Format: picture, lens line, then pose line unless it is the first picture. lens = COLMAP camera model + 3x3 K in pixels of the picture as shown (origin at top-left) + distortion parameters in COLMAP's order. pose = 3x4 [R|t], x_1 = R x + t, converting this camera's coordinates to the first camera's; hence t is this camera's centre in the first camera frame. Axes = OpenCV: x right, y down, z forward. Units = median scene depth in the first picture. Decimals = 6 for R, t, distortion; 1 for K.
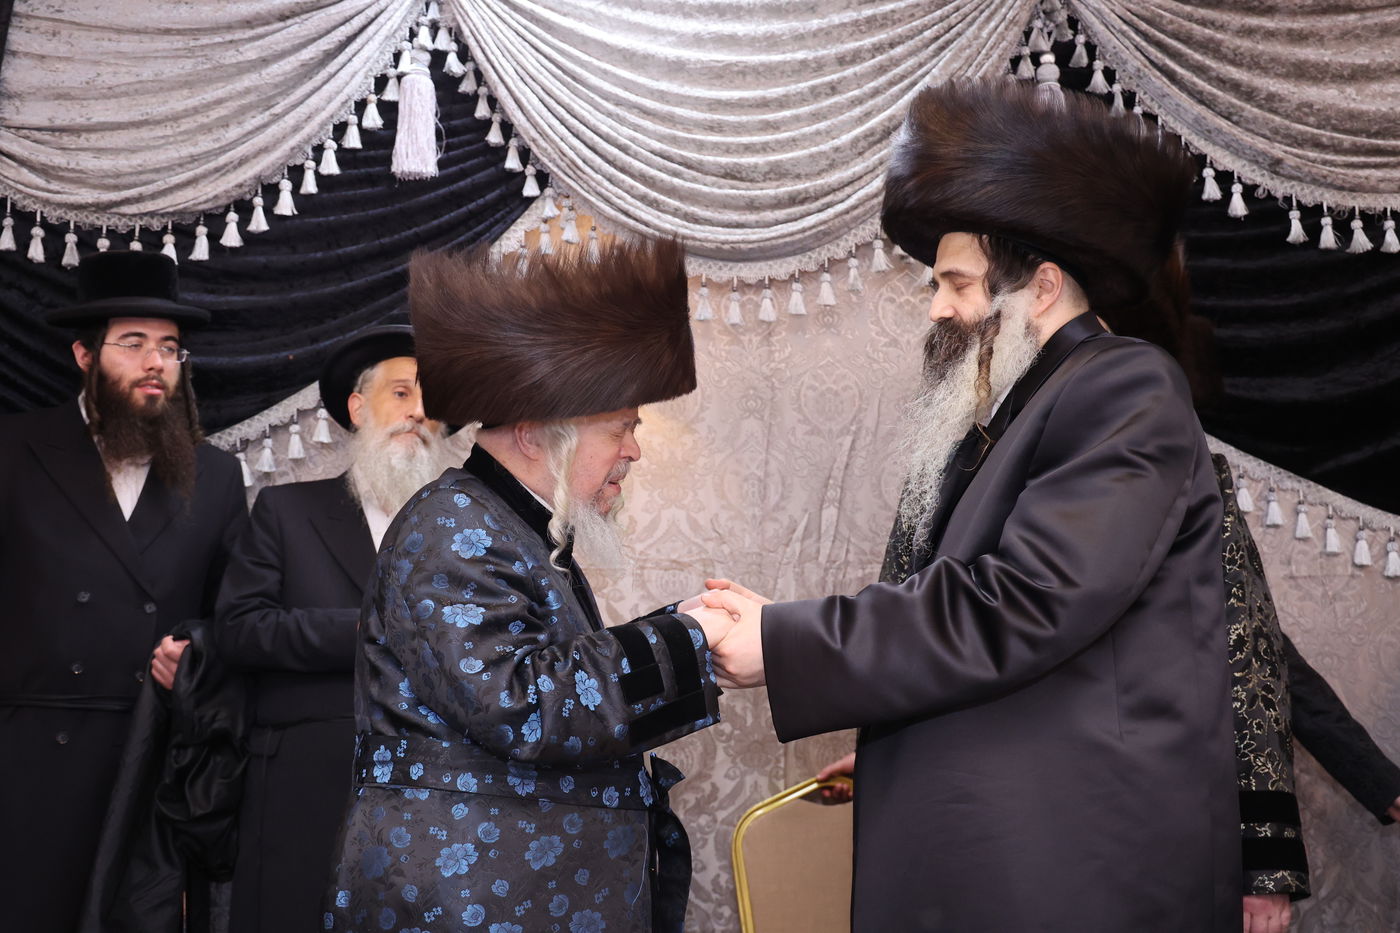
lens RADIAL K [[1835.7, 0, 717.9], [0, 1835.7, 461.7], [0, 0, 1]] dist [0.152538, 0.000000]
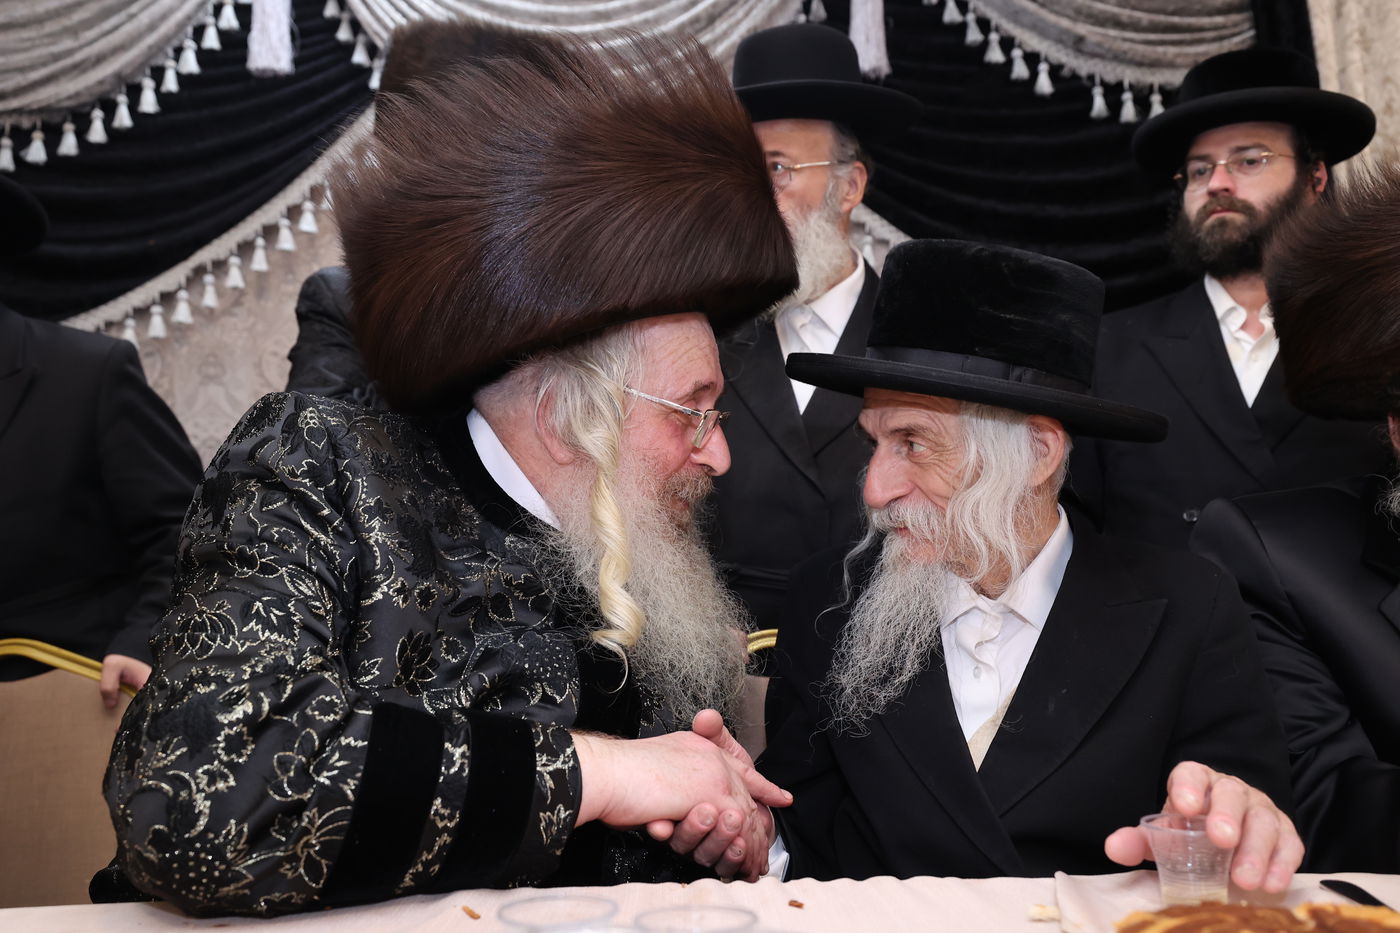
lens RADIAL K [[1322.5, 0, 715.1], [0, 1322.5, 451.3], [0, 0, 1]] dist [0.063828, 0.049735]
pose [[0.999487, -0.022634, -0.022673, 0.104308], [0.023264, 0.999340, 0.027892, 0.047346], [0.022027, -0.028406, 0.999354, 0.228932]]
